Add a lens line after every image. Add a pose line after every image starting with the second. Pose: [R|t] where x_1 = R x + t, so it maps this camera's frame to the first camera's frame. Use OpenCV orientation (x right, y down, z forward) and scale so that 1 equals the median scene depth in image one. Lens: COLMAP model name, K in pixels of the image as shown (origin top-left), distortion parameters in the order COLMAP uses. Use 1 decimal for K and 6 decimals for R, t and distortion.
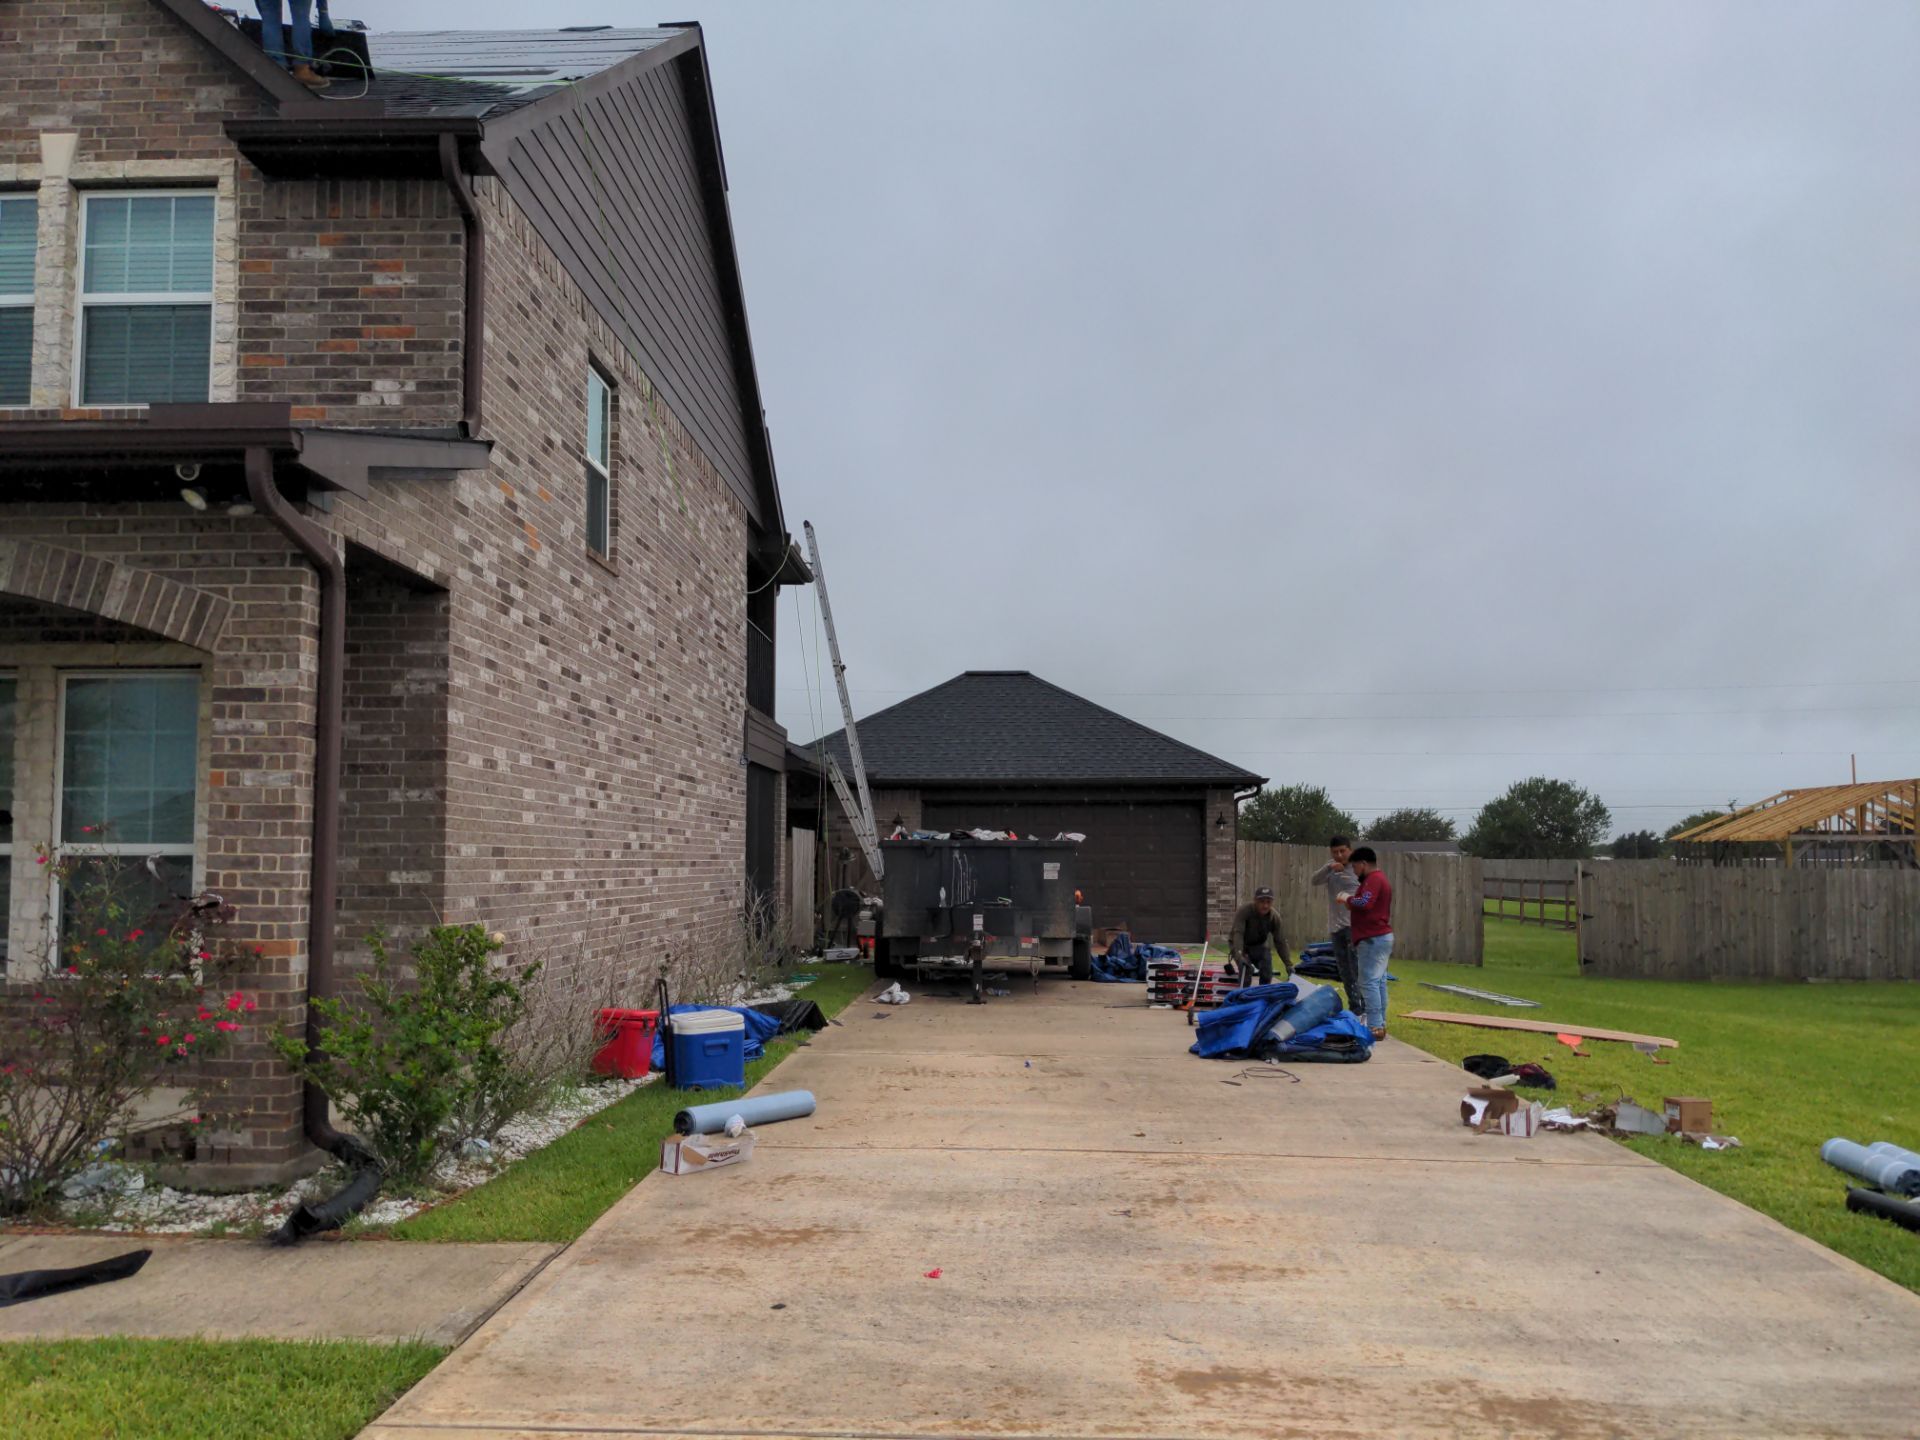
lens RADIAL K [[1497.0, 0, 976.7], [0, 1497.0, 759.2], [0, 0, 1]] dist [0.048596, -0.074127]
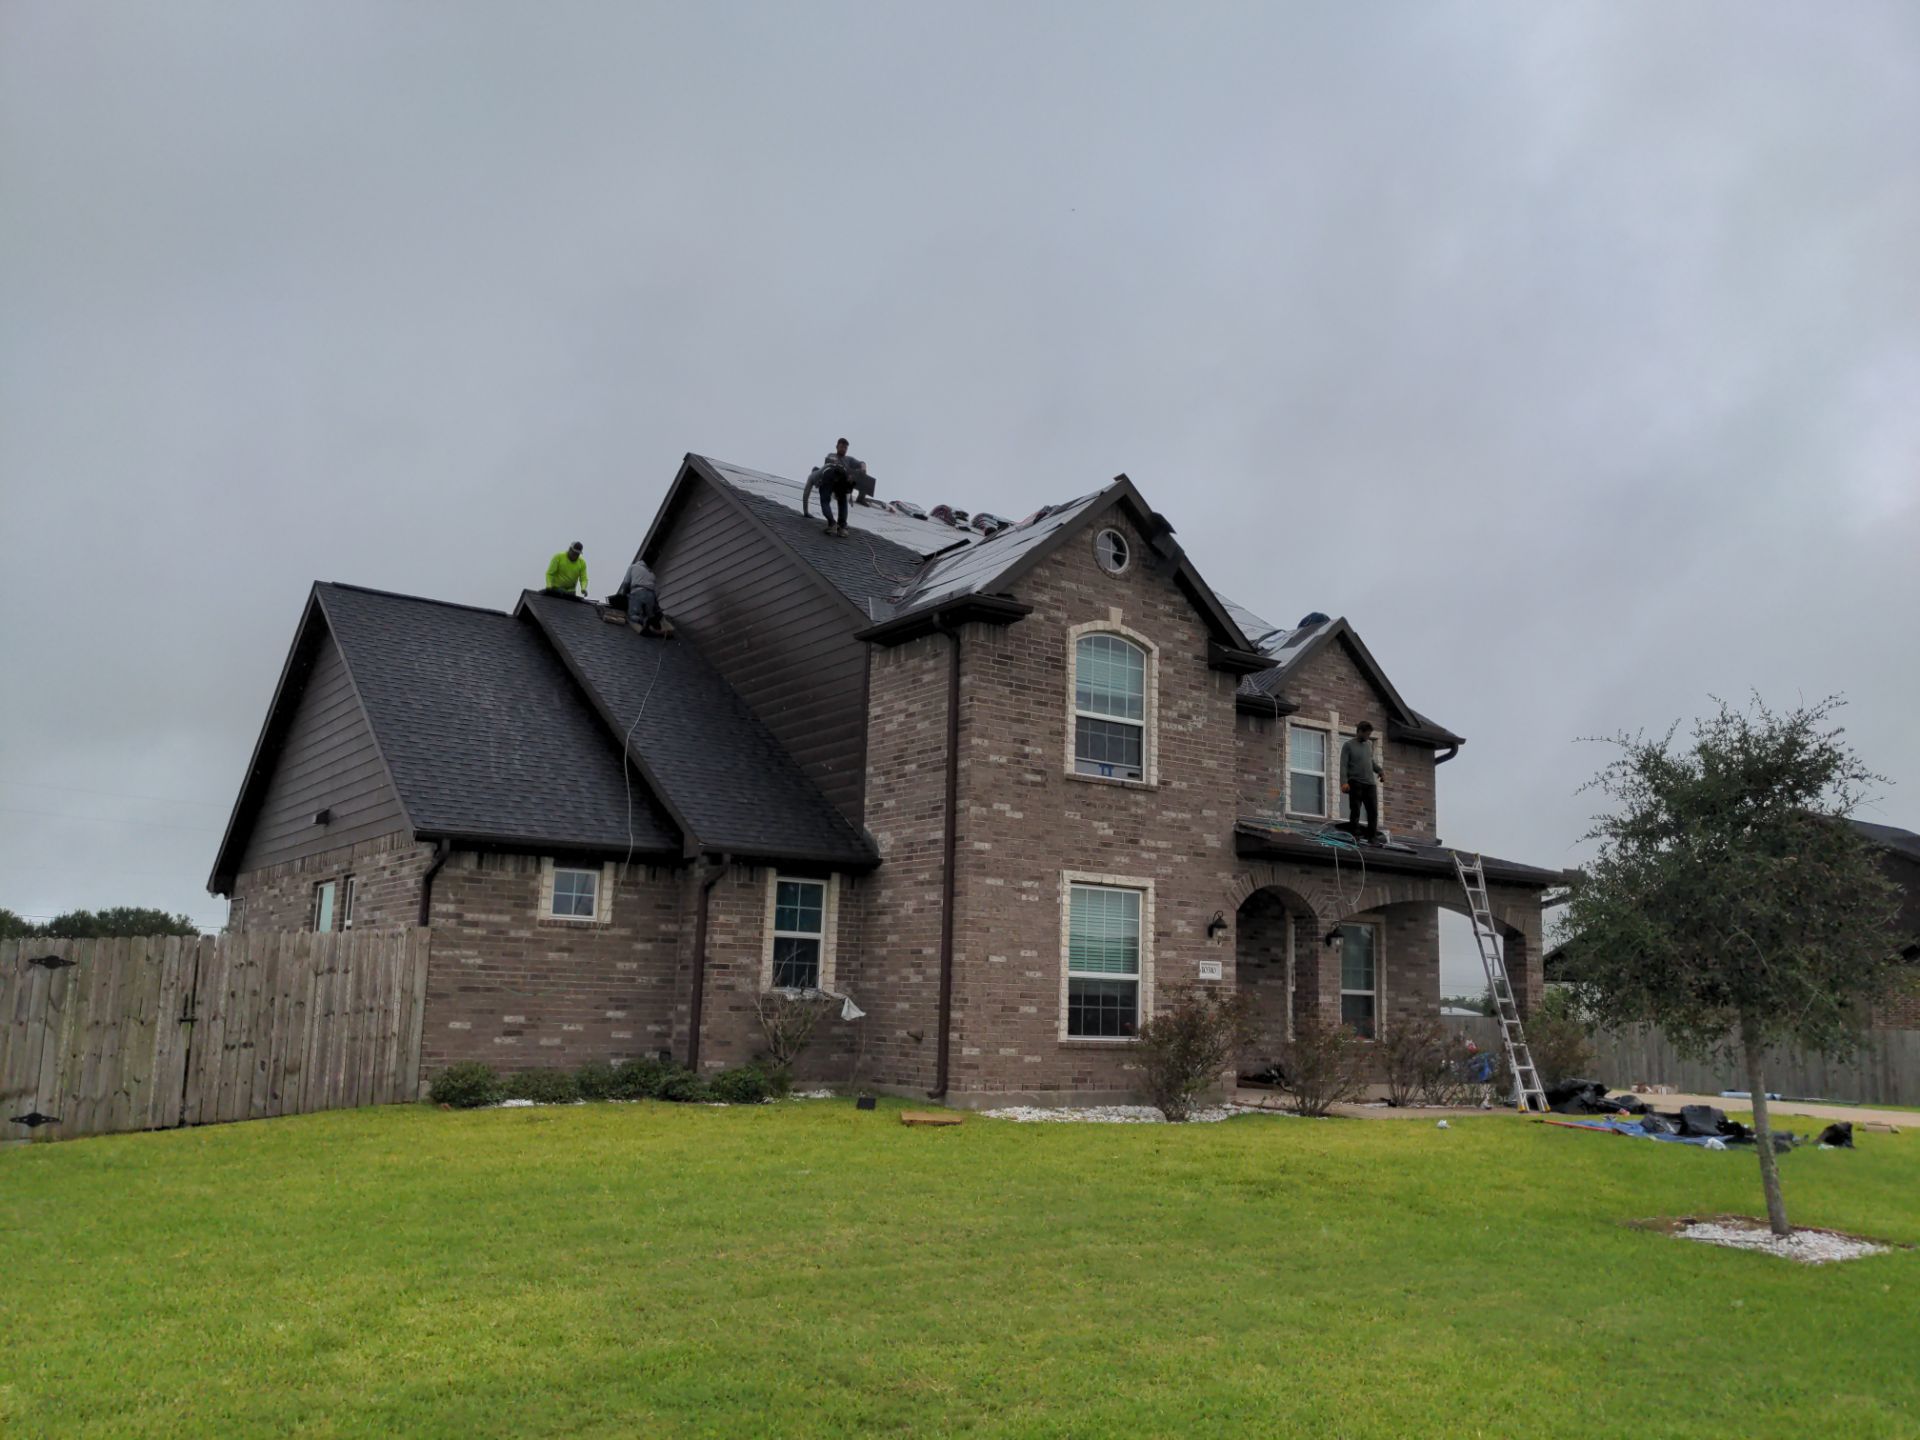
lens RADIAL K [[1488.1, 0, 980.6], [0, 1488.1, 742.7], [0, 0, 1]] dist [0.105021, -0.195355]
pose [[0.799668, 0.122383, 0.587839, -2.614815], [-0.063291, 0.990734, -0.120165, -0.015897], [-0.597098, 0.058887, 0.800004, -0.696476]]
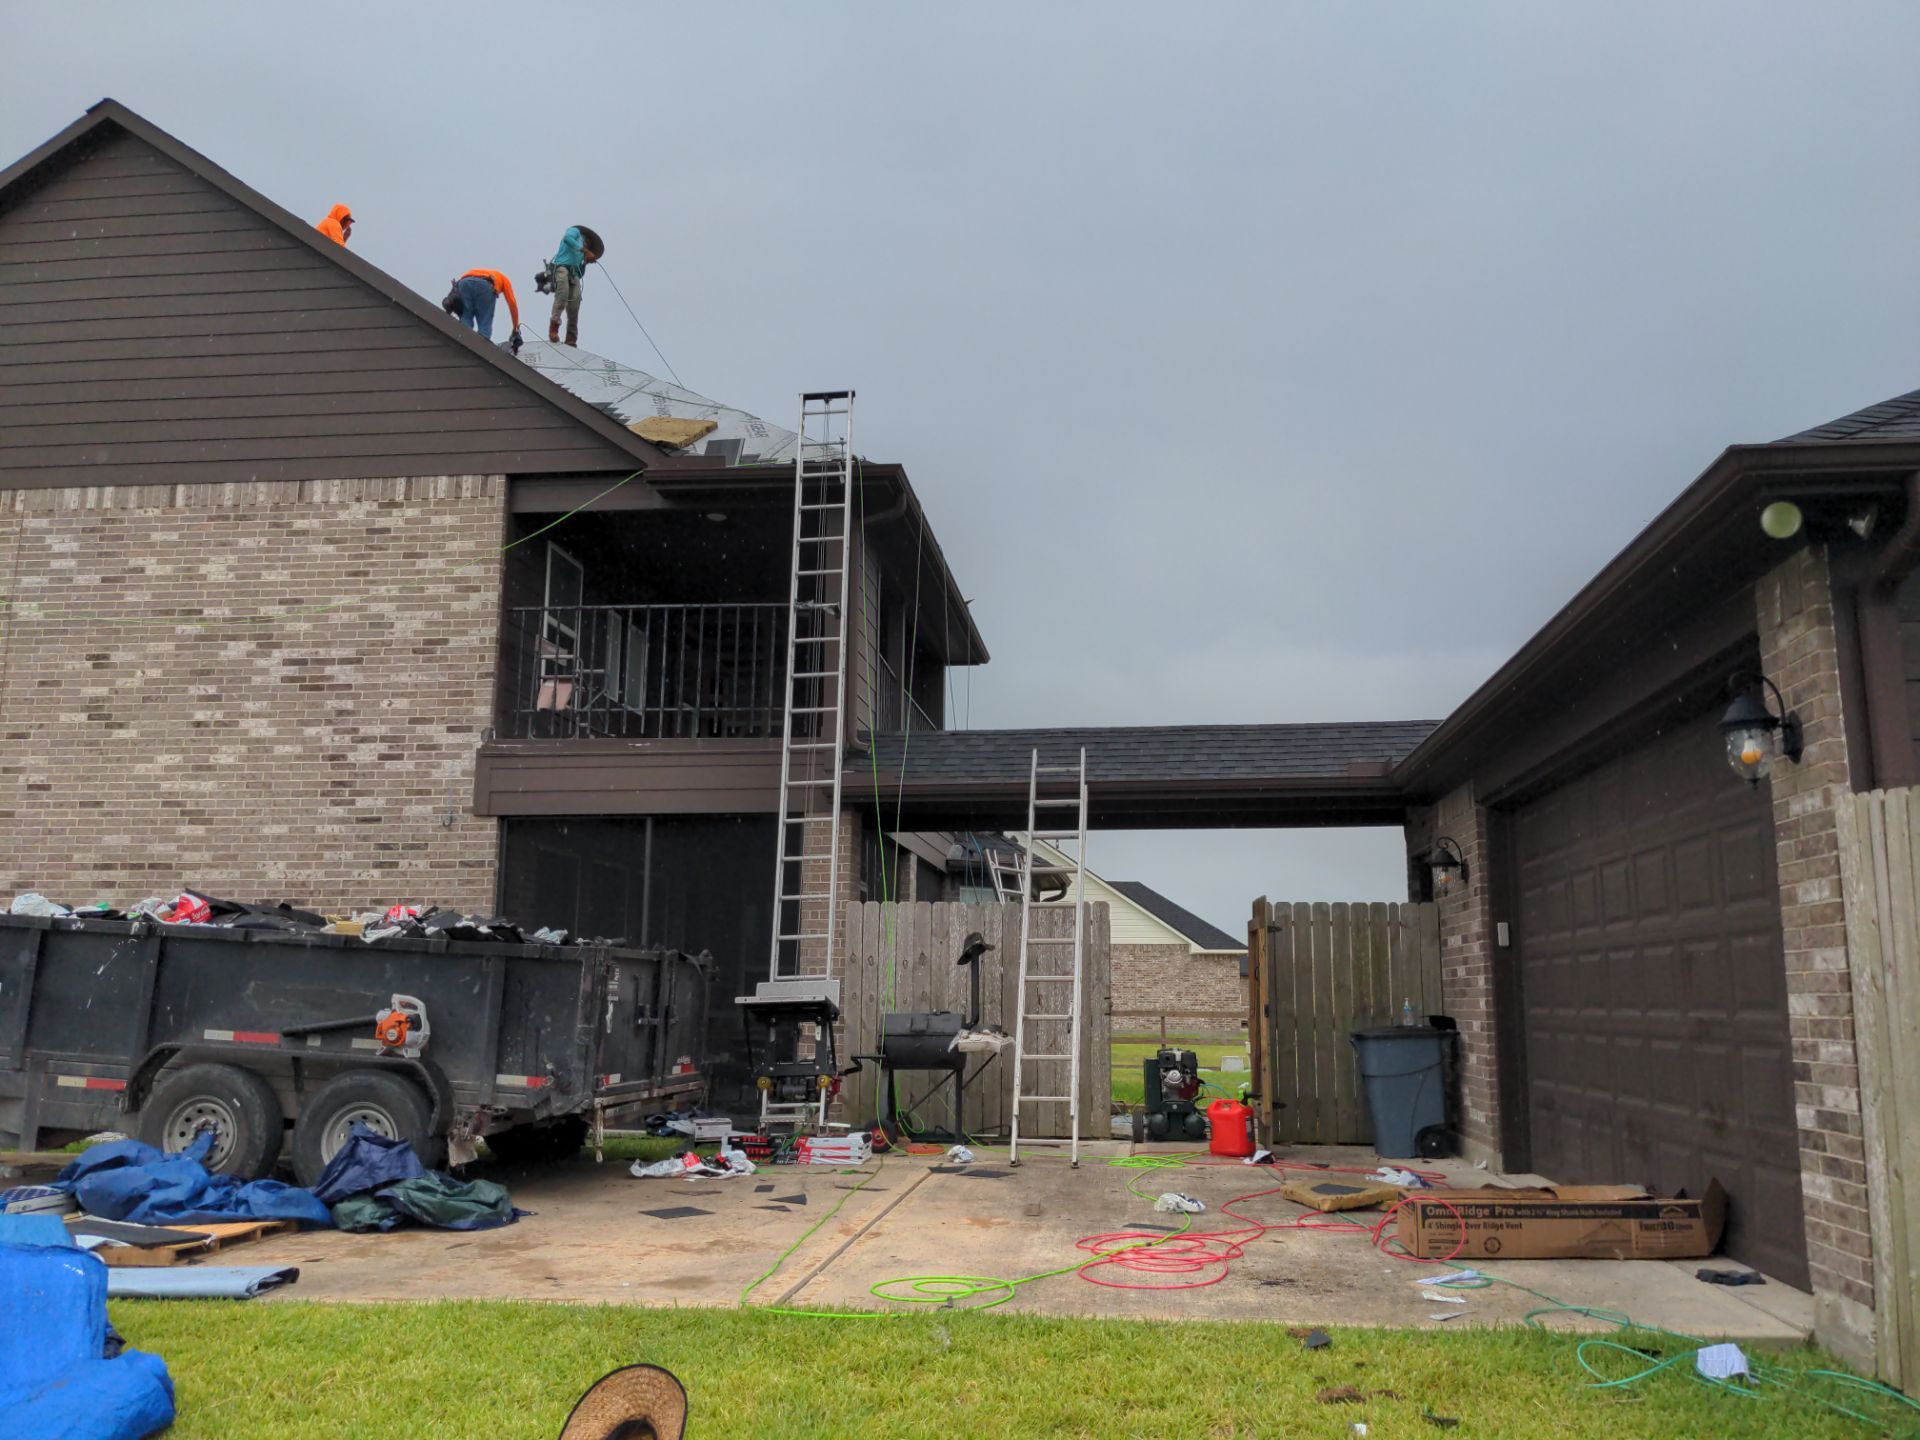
lens RADIAL K [[1497.0, 0, 976.7], [0, 1497.0, 759.2], [0, 0, 1]] dist [0.048596, -0.074127]
pose [[-0.081268, -0.157571, -0.984158, 1.090918], [0.064654, 0.984511, -0.162966, 0.214592], [0.994593, -0.076873, -0.069822, 2.655120]]
